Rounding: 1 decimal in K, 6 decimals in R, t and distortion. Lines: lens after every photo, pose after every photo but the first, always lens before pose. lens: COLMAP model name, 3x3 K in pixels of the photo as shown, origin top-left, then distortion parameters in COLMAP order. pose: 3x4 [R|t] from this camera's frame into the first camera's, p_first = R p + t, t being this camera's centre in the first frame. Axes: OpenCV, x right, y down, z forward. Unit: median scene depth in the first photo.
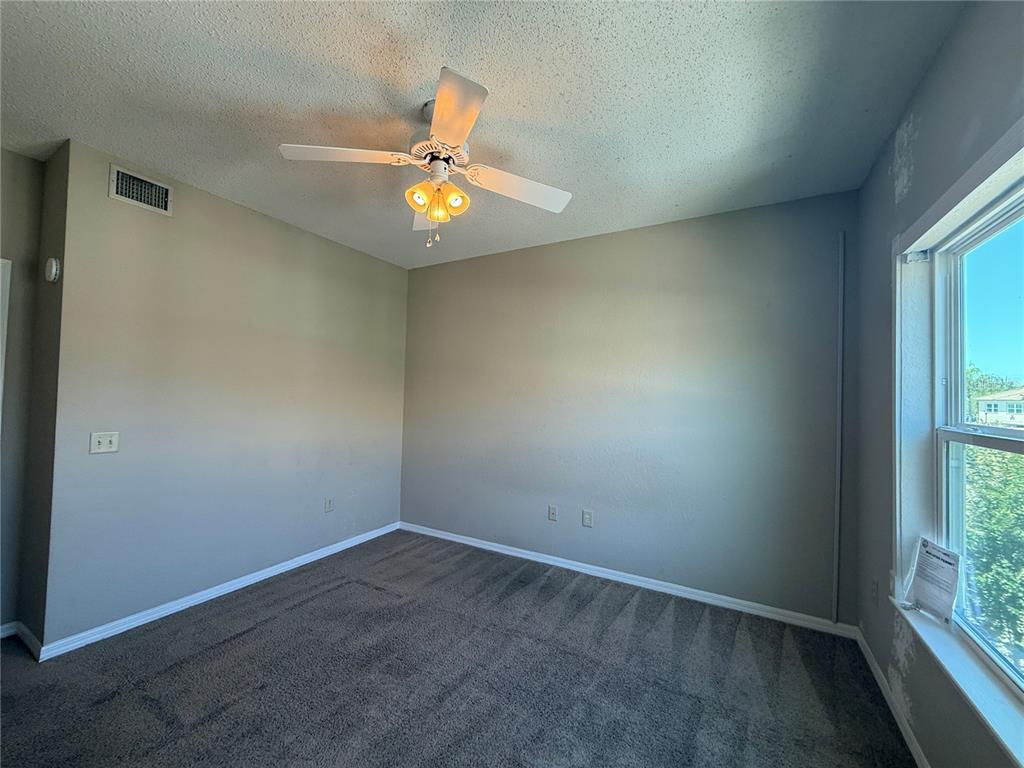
lens RADIAL K [[408.8, 0, 513.5], [0, 408.8, 384.8], [0, 0, 1]] dist [-0.003377, 0.000627]
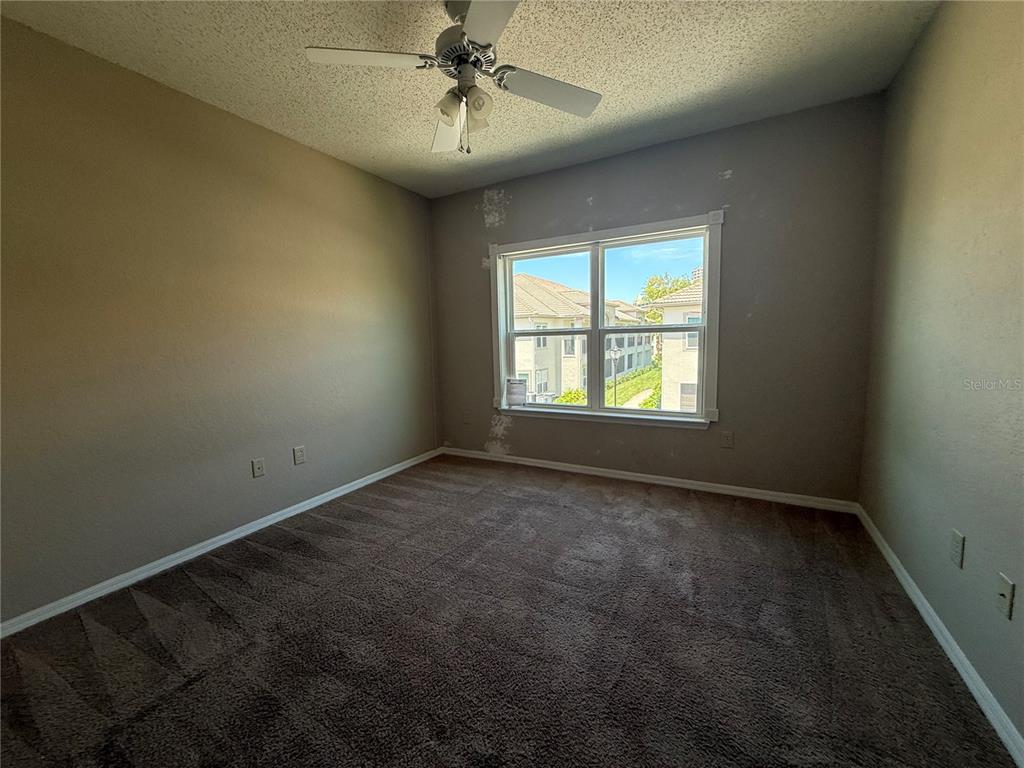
lens RADIAL K [[408.8, 0, 516.4], [0, 408.8, 383.6], [0, 0, 1]] dist [-0.003377, 0.000627]
pose [[-0.026172, -0.139762, 0.989839, -0.886581], [-0.001590, 0.990183, 0.139769, 0.043741], [-0.999656, 0.002084, -0.026138, 0.645906]]
